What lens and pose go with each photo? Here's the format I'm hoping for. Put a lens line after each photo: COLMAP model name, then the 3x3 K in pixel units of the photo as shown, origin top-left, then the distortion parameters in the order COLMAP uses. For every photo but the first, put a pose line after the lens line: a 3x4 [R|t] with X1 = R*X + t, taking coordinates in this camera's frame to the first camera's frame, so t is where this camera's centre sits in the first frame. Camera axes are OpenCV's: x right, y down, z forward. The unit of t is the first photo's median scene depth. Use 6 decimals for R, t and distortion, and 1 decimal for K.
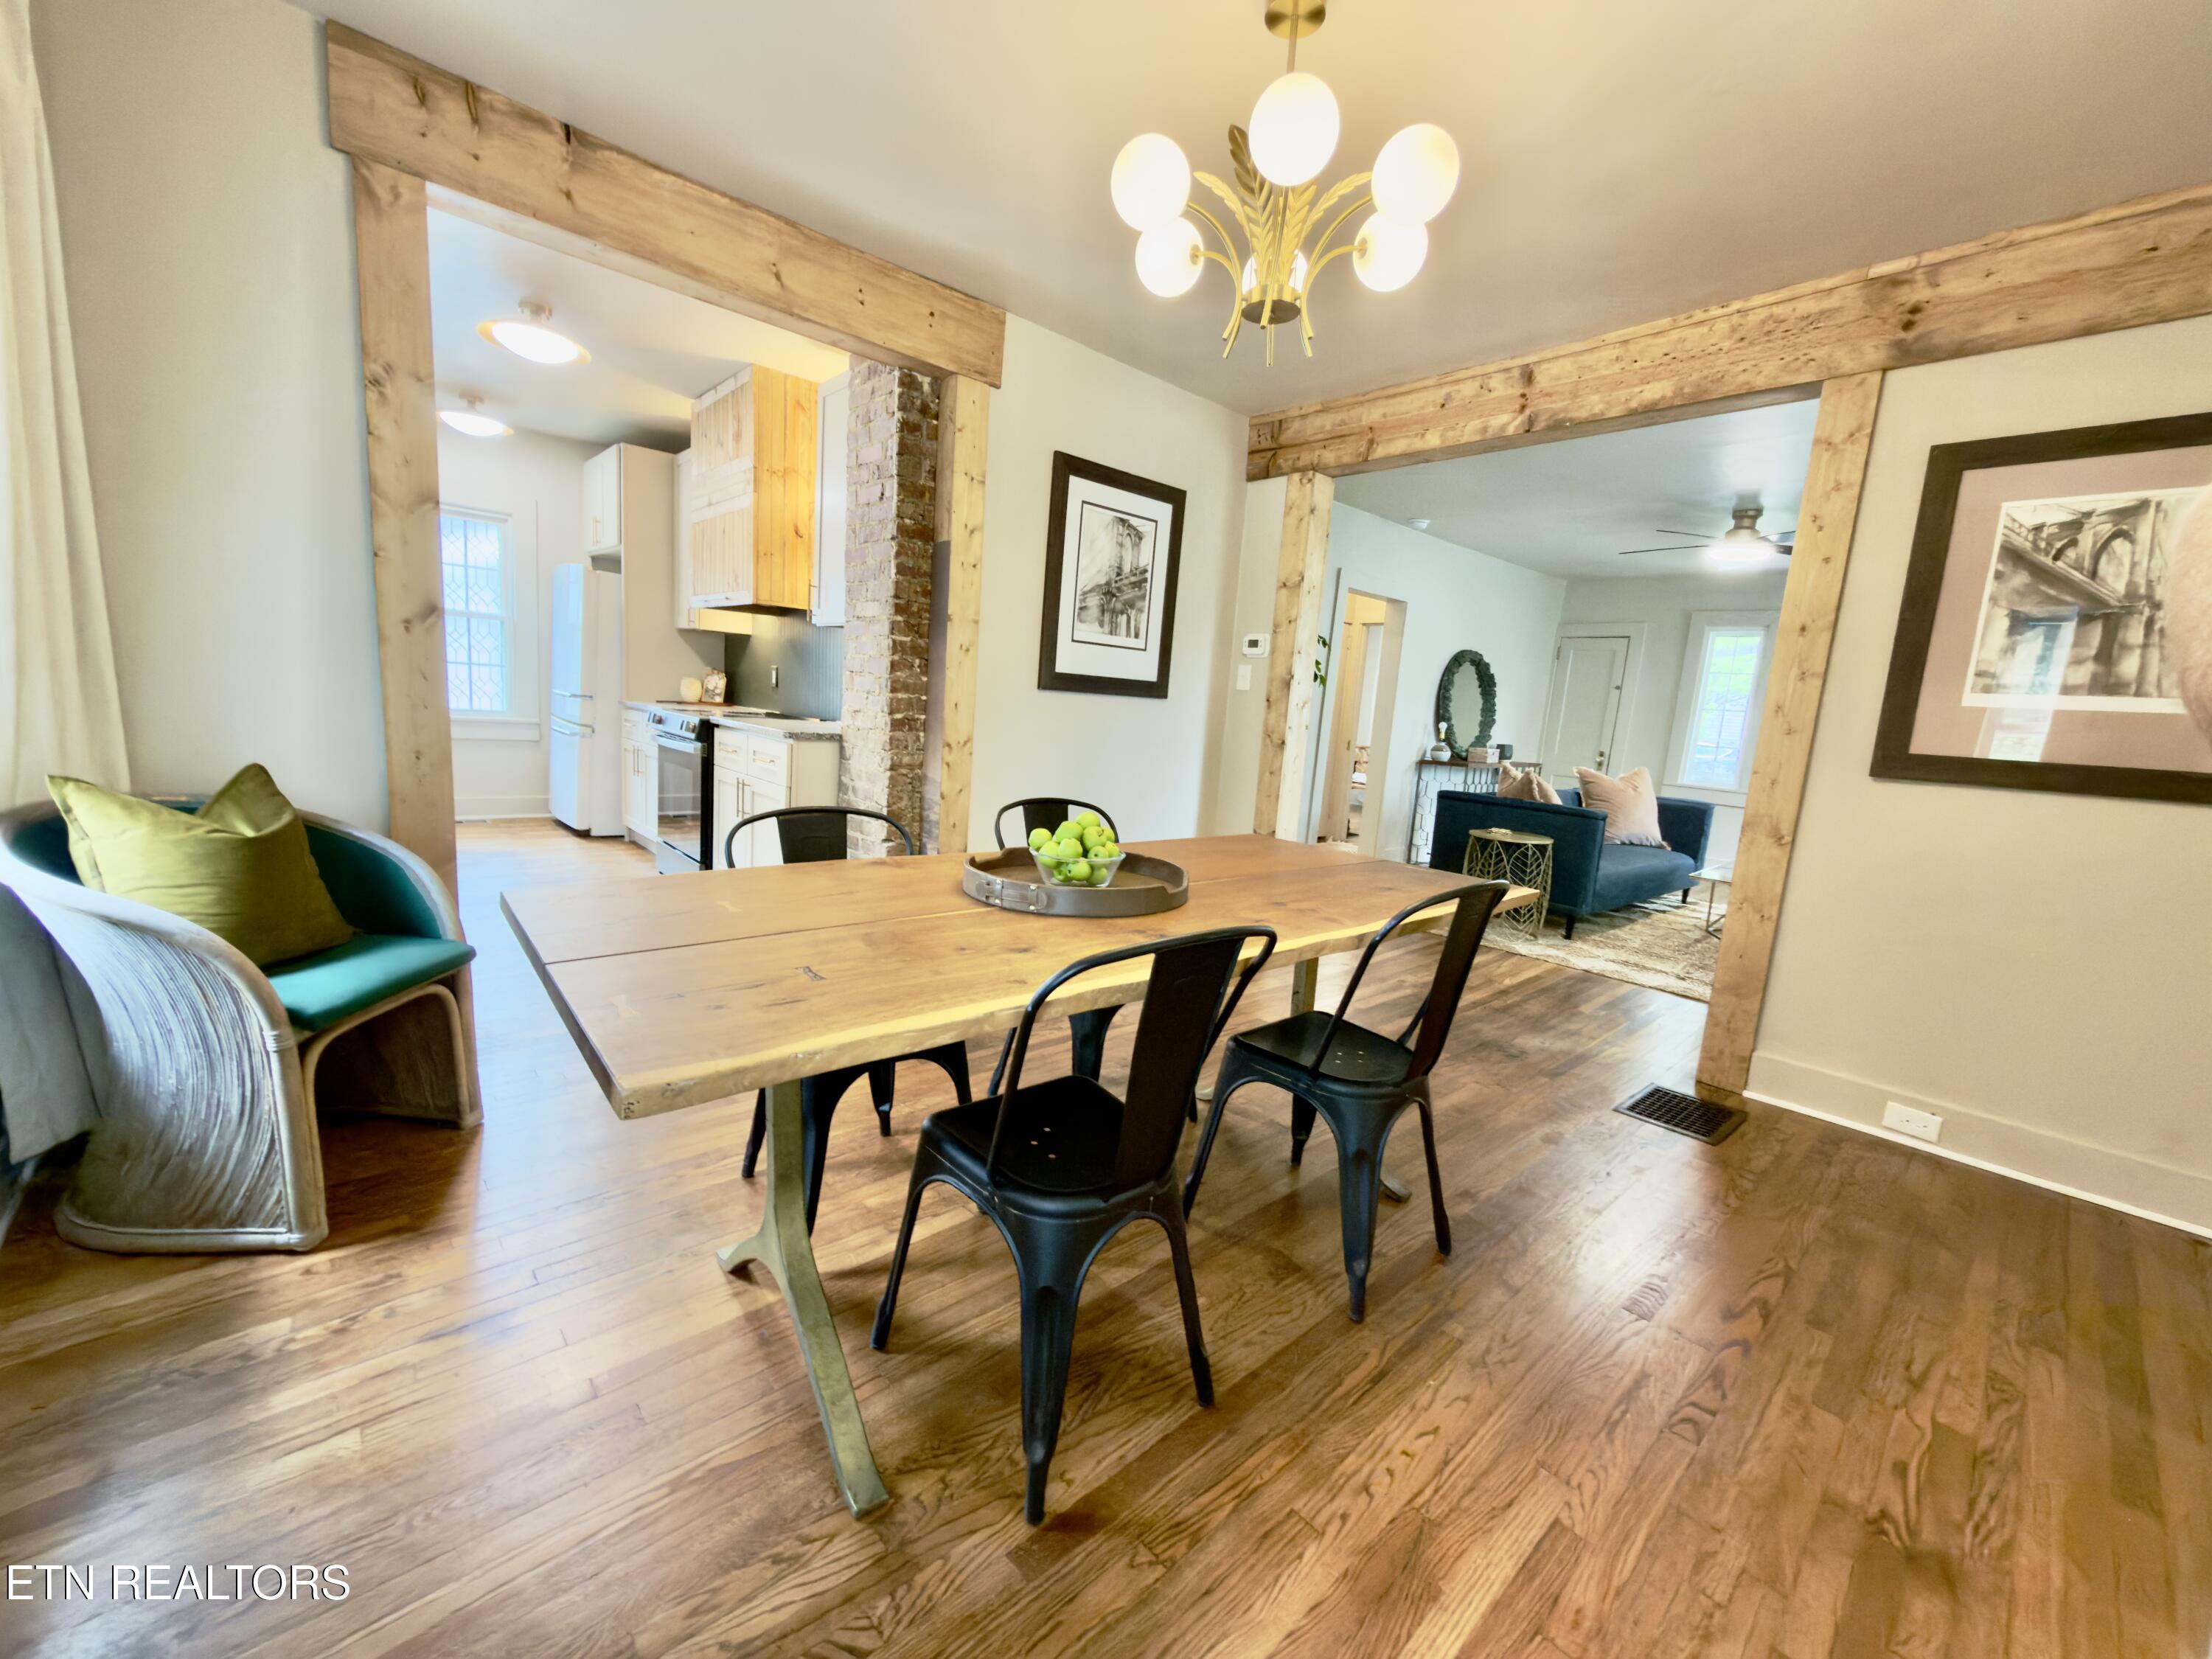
lens RADIAL K [[873.6, 0, 1108.9], [0, 873.6, 831.2], [0, 0, 1]] dist [0.000504, 0.000187]
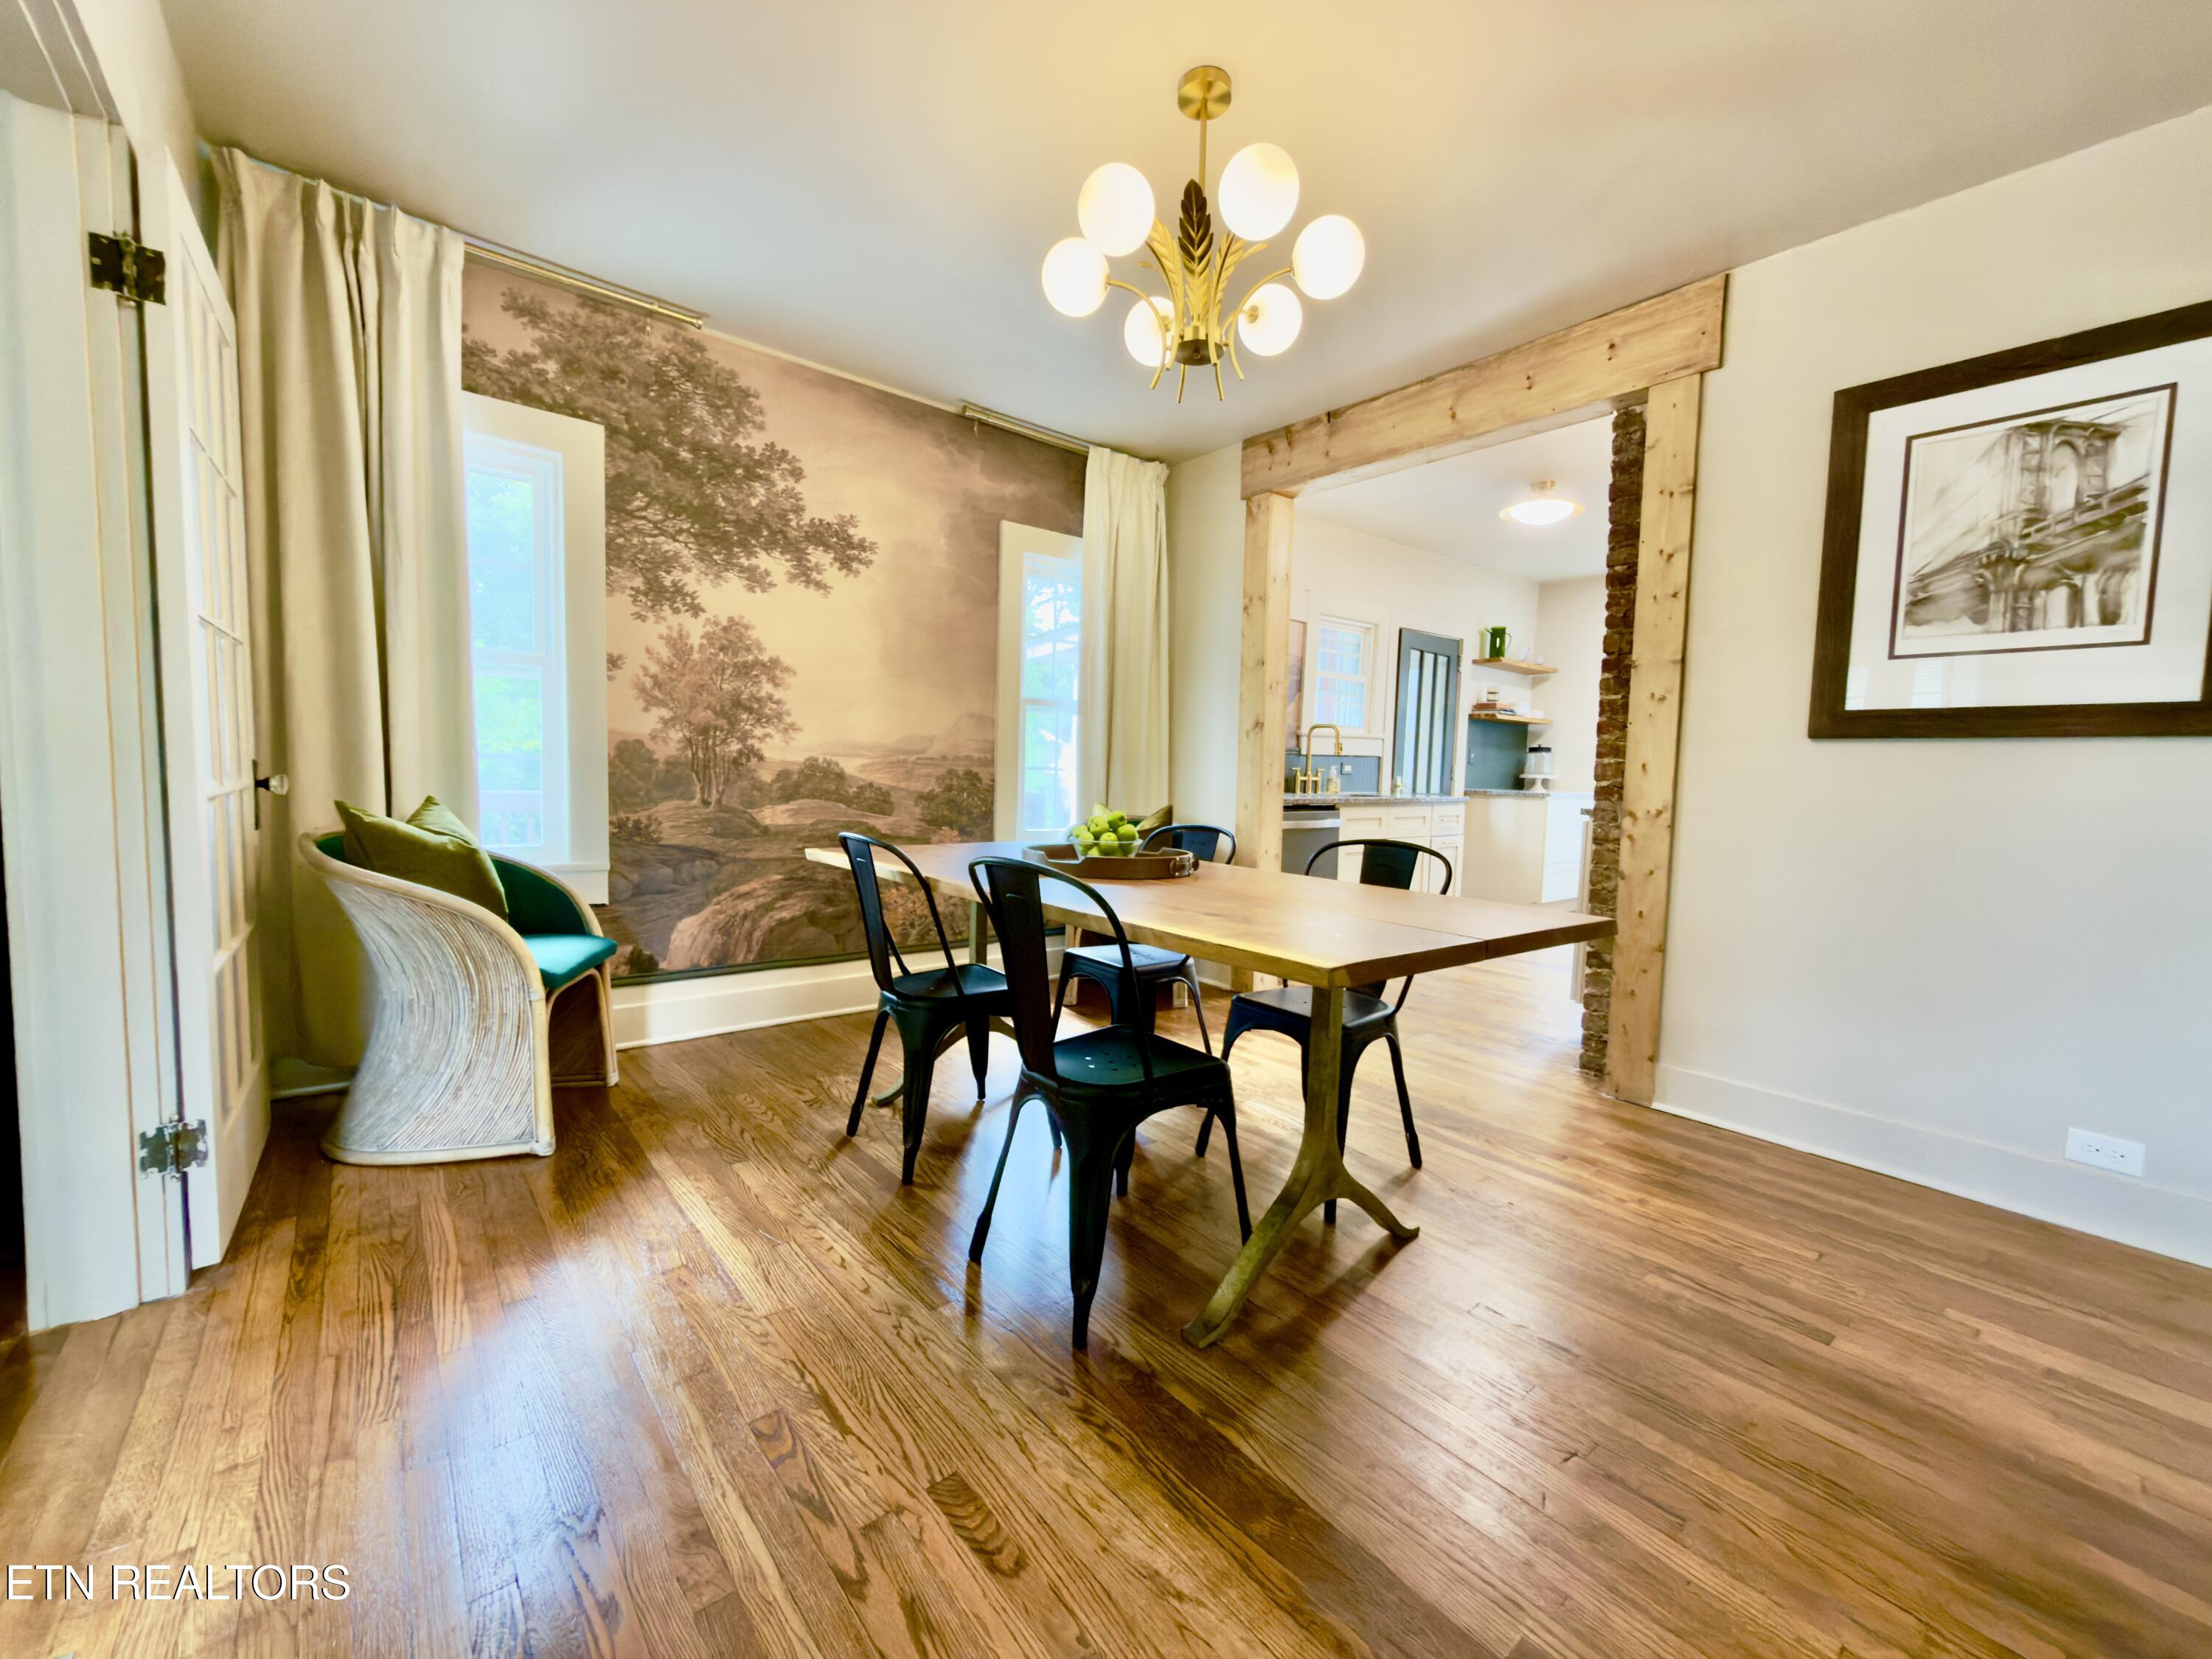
lens RADIAL K [[873.6, 0, 1108.9], [0, 873.6, 831.2], [0, 0, 1]] dist [0.000504, 0.000187]
pose [[-0.029797, -0.000246, -0.999556, 0.601565], [-0.178946, 0.983846, 0.005092, 0.002040], [0.983408, 0.179018, -0.029359, 0.487244]]
